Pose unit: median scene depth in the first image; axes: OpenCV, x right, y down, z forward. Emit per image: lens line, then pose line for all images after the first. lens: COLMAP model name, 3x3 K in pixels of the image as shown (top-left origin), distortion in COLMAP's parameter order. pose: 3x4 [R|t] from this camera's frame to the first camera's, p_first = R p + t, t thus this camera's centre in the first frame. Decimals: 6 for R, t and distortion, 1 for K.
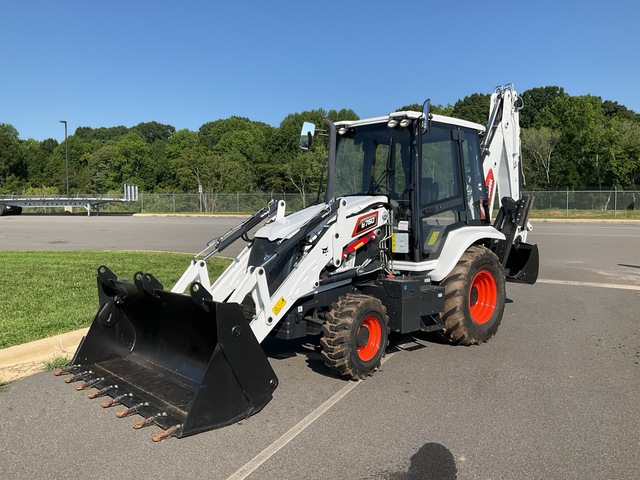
lens RADIAL K [[582.6, 0, 322.6], [0, 582.6, 222.5], [0, 0, 1]] dist [-0.005560, 0.000534]
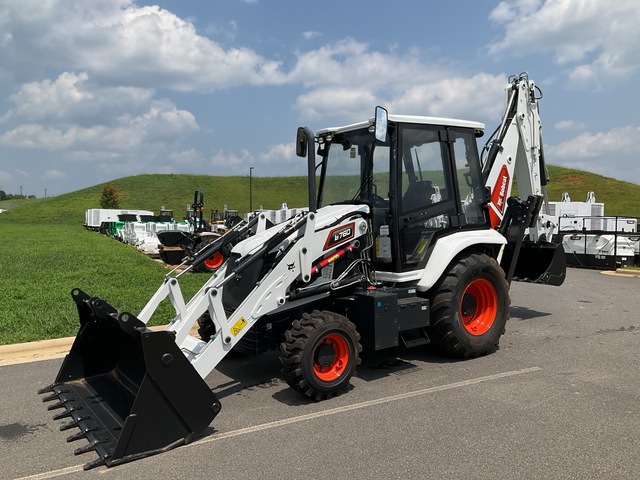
lens RADIAL K [[554.0, 0, 339.2], [0, 554.0, 223.3], [0, 0, 1]] dist [0.055624, -0.001328]
pose [[0.990728, -0.032385, -0.131945, 0.189177], [0.035965, 0.999044, 0.024843, -0.040378], [0.131014, -0.029358, 0.990946, 0.085625]]
